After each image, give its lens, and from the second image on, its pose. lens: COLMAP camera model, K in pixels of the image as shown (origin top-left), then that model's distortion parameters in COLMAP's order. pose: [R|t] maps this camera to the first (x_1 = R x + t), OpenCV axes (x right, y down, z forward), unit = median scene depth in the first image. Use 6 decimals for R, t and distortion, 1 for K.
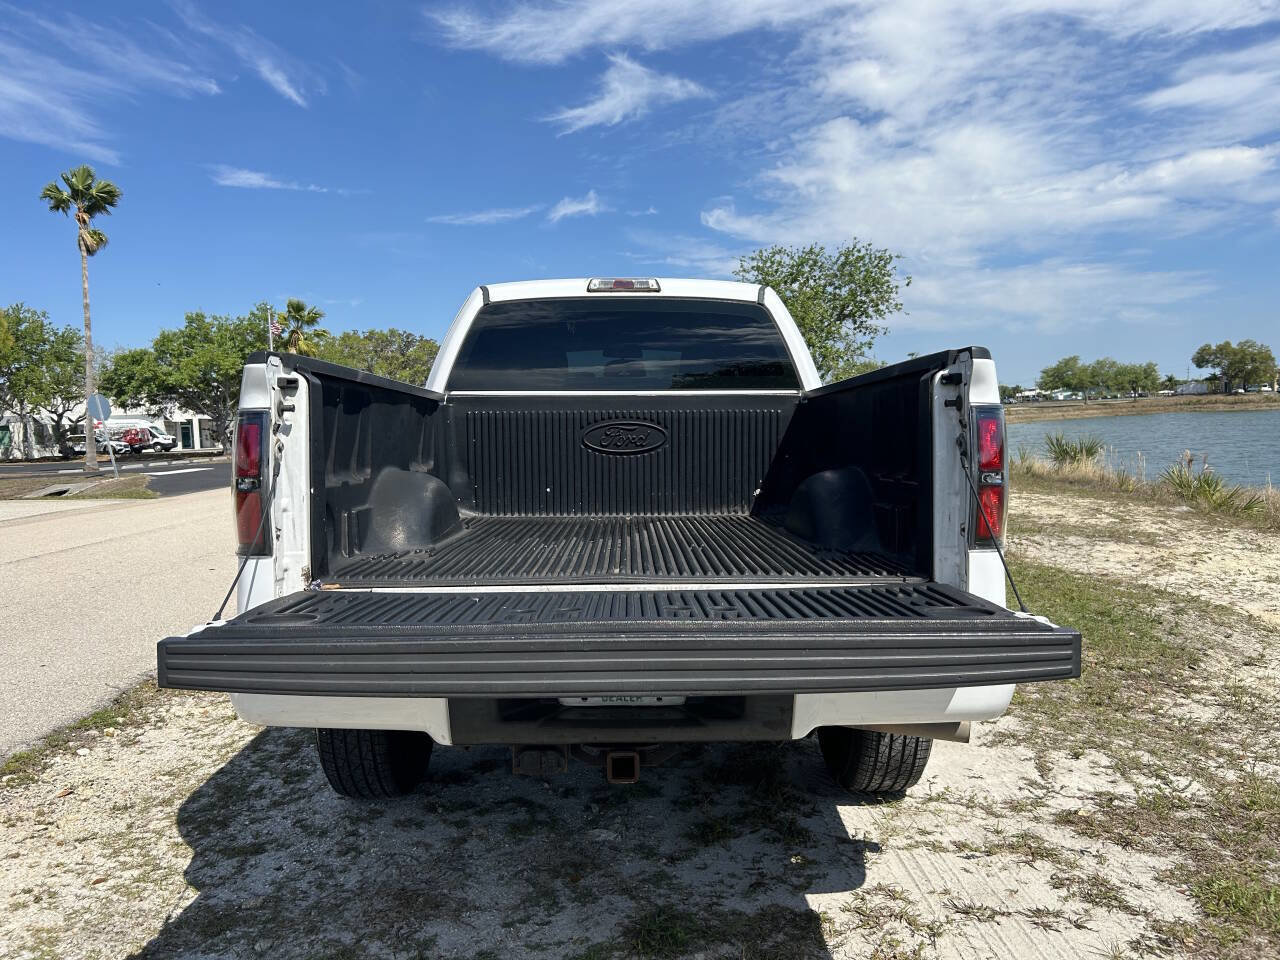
lens RADIAL K [[967.4, 0, 638.7], [0, 967.4, 481.2], [0, 0, 1]] dist [0.043413, -0.045723]
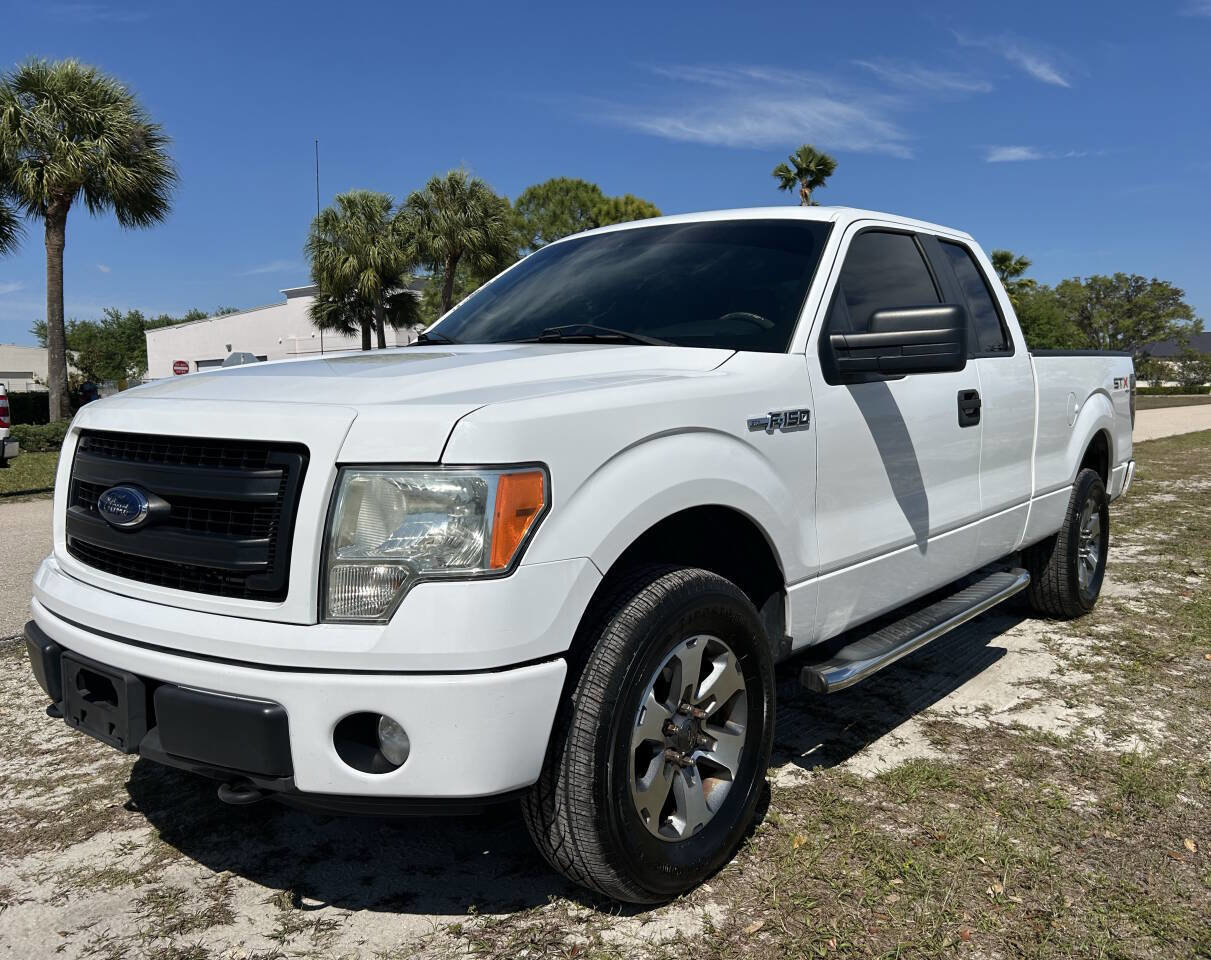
lens RADIAL K [[986.7, 0, 633.9], [0, 986.7, 491.7], [0, 0, 1]] dist [0.018041, -0.000042]
pose [[0.751733, 0.093586, -0.652793, 0.545672], [-0.055817, 0.995357, 0.078421, -0.006416], [0.657101, -0.022514, 0.753466, -0.087058]]
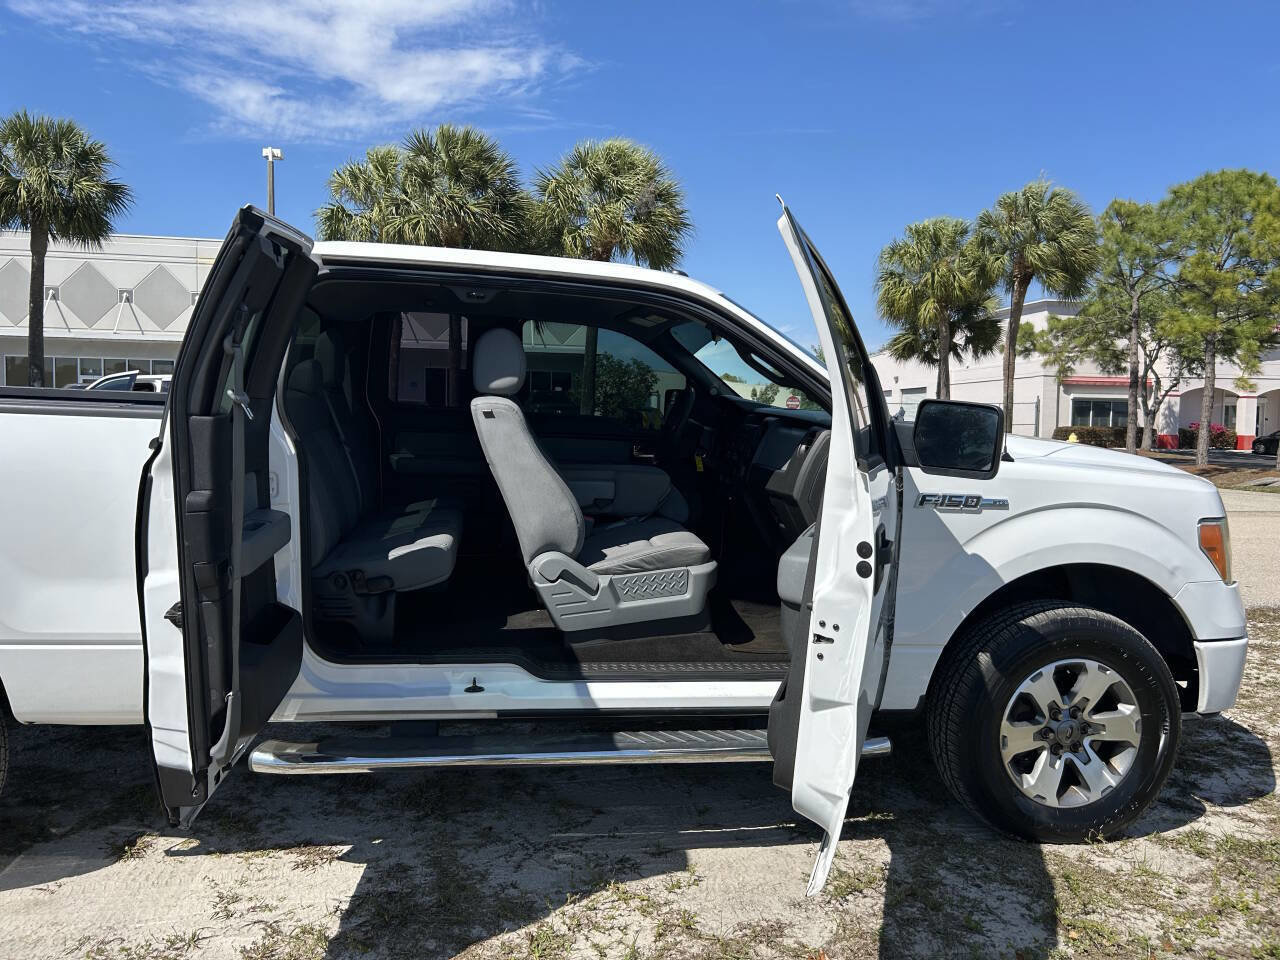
lens RADIAL K [[967.4, 0, 631.4], [0, 967.4, 469.2], [0, 0, 1]] dist [0.043413, -0.045723]
pose [[0.122882, 0.088497, -0.988468, 0.731798], [-0.079235, 0.993711, 0.079116, -0.106975], [0.989253, 0.068599, 0.129121, 1.026527]]
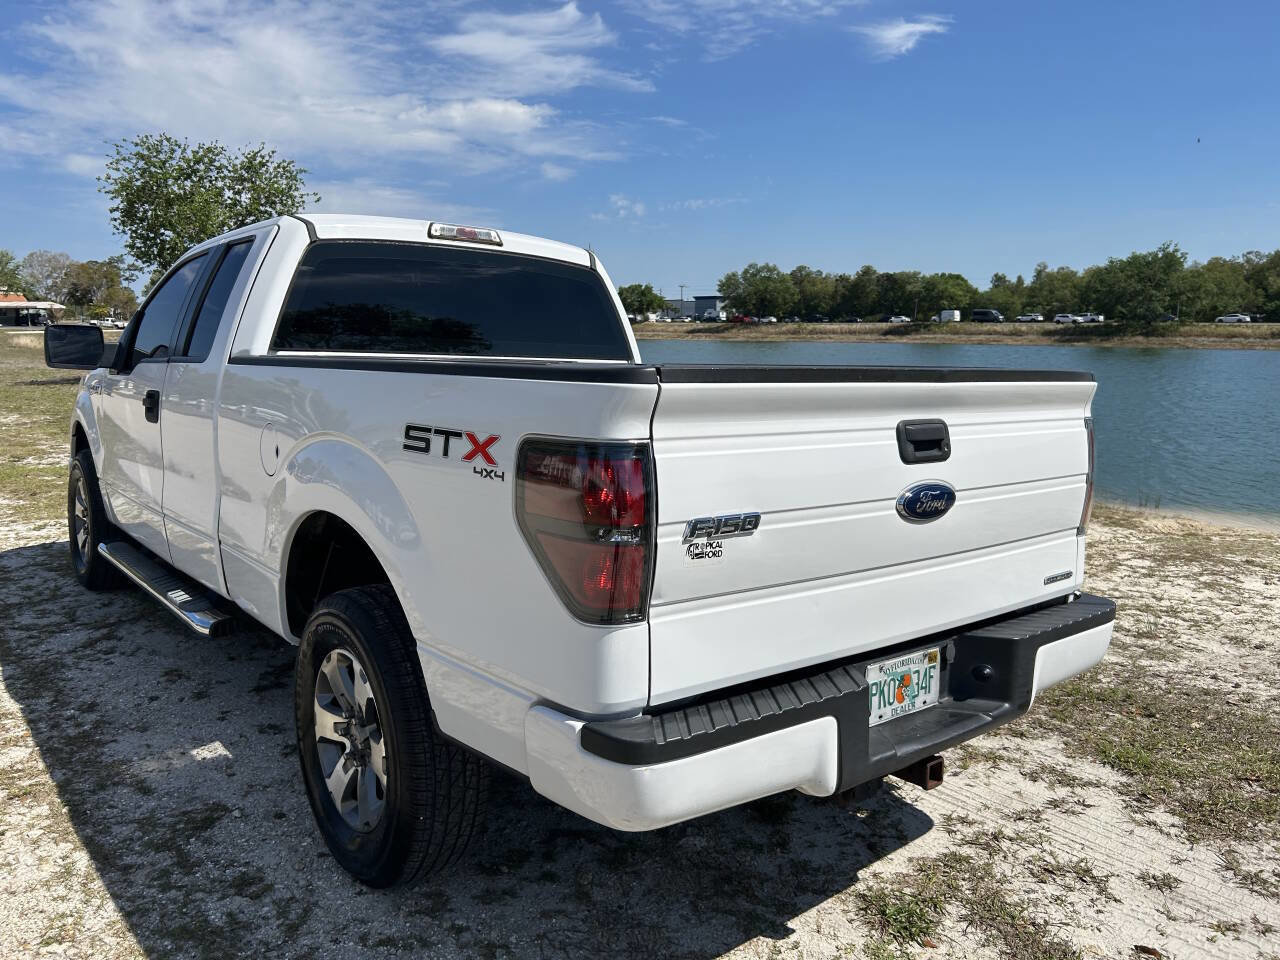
lens RADIAL K [[967.4, 0, 643.6], [0, 967.4, 478.5], [0, 0, 1]] dist [0.043413, -0.045723]
pose [[0.781218, -0.052659, 0.622034, -0.389800], [0.000063, 0.996442, 0.084276, -0.048536], [-0.624259, -0.065799, 0.778442, 0.173513]]
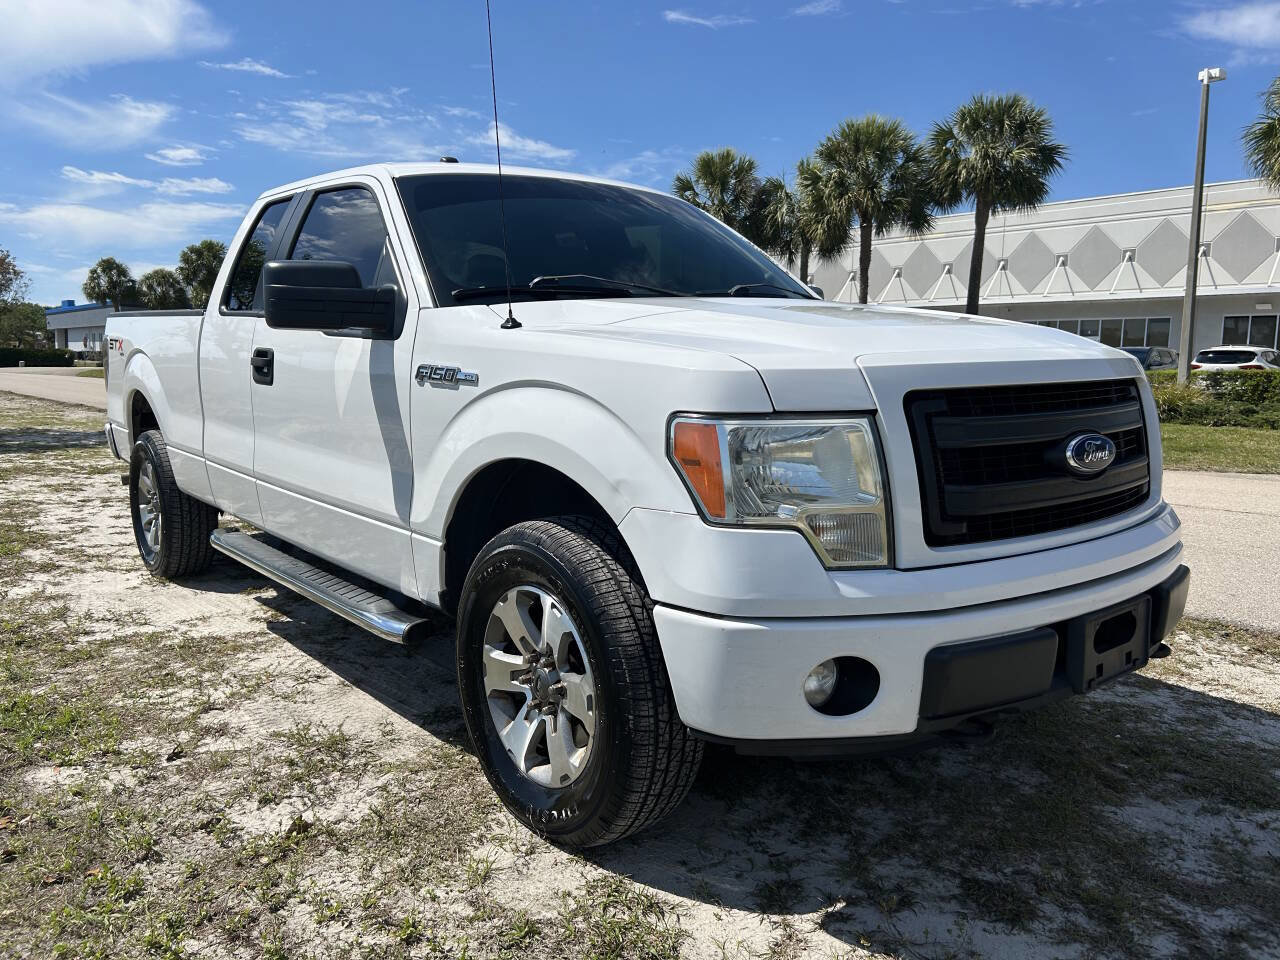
lens RADIAL K [[967.4, 0, 638.1], [0, 967.4, 472.7], [0, 0, 1]] dist [0.043413, -0.045723]
pose [[-0.780168, 0.087844, -0.619372, 0.410402], [-0.029732, 0.983766, 0.176976, -0.098874], [0.624863, 0.156486, -0.764891, 1.768786]]
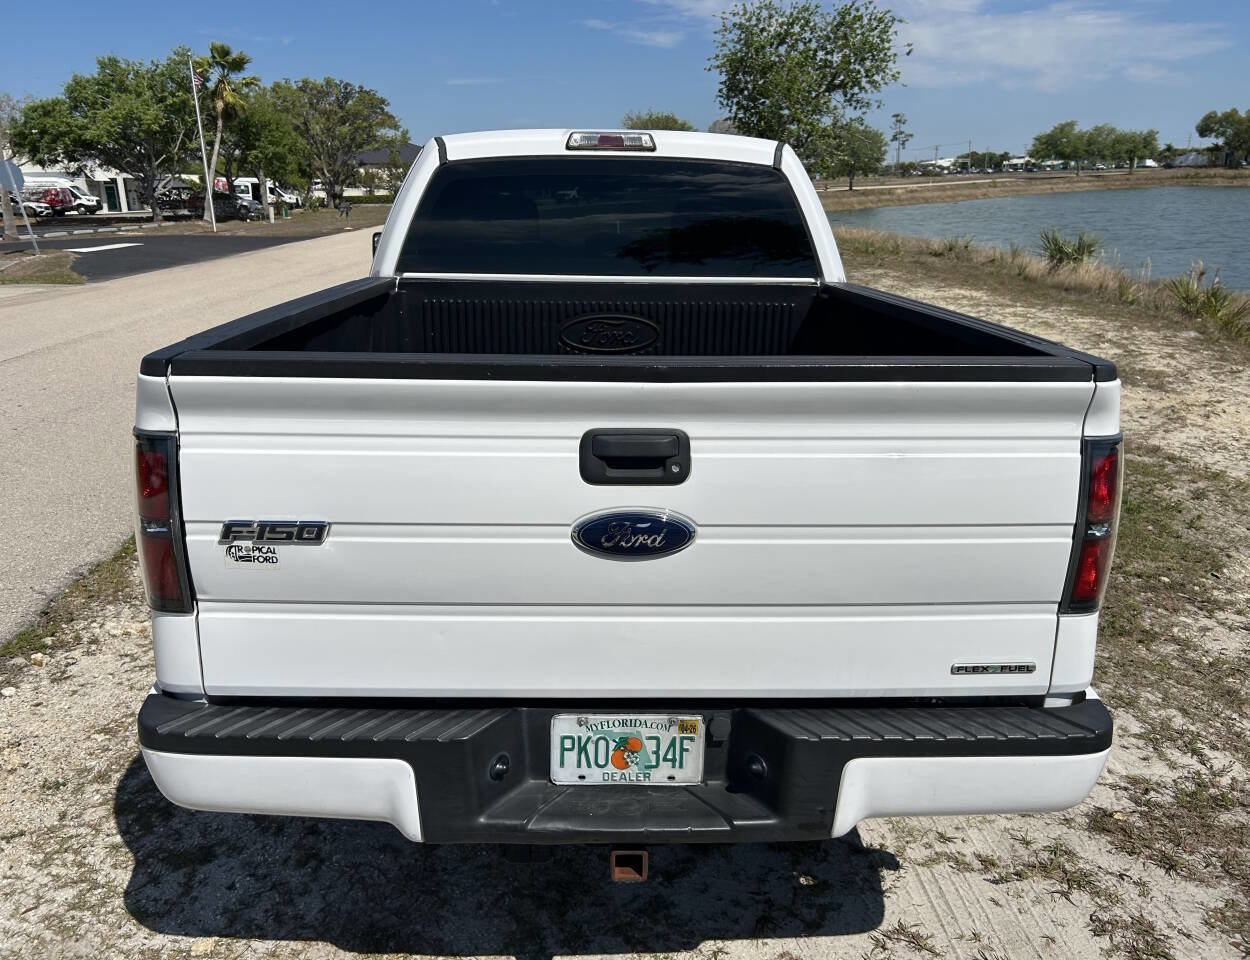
lens RADIAL K [[991.6, 0, 608.9], [0, 991.6, 484.5], [0, 0, 1]] dist [0.047375, -0.053456]
pose [[0.999785, 0.014749, 0.014545, -0.022041], [-0.017683, 0.973410, 0.228386, -0.097846], [-0.010790, -0.228594, 0.973462, 0.101225]]
